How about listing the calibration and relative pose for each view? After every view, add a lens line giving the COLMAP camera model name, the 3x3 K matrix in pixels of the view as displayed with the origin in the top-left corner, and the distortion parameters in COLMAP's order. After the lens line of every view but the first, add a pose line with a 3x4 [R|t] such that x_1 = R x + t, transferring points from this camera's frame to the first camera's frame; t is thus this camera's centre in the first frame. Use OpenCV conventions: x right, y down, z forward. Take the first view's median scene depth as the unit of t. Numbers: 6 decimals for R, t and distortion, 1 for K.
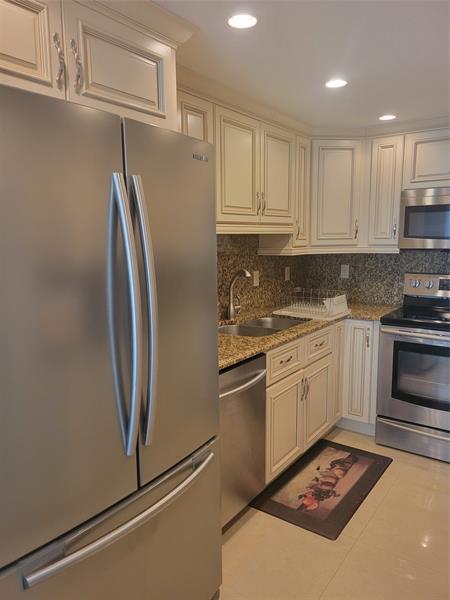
lens RADIAL K [[441.2, 0, 226.7], [0, 441.2, 306.7], [0, 0, 1]] dist [0.058364, -0.047481]
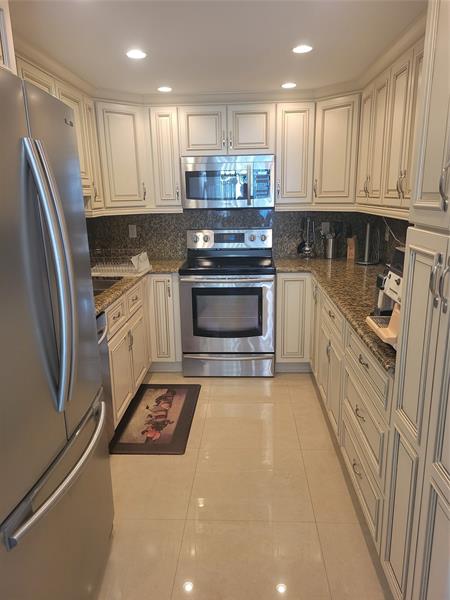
lens RADIAL K [[441.2, 0, 226.7], [0, 441.2, 306.7], [0, 0, 1]] dist [0.058364, -0.047481]
pose [[0.837730, -0.141841, 0.527342, -0.165036], [0.095476, 0.988847, 0.114302, 0.000192], [-0.537673, -0.045406, 0.841930, -0.041157]]
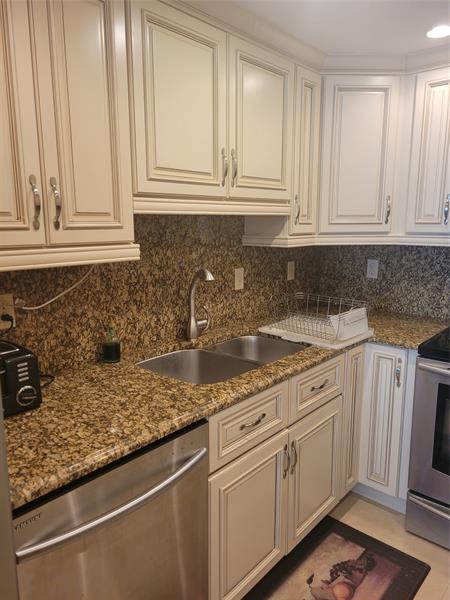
lens RADIAL K [[449.3, 0, 225.0], [0, 449.3, 300.0], [0, 0, 1]] dist [0.062132, -0.050808]
pose [[0.995486, 0.027420, -0.090862, 0.118454], [-0.025535, 0.999435, 0.021846, -0.048079], [0.091410, -0.019427, 0.995624, 0.302719]]
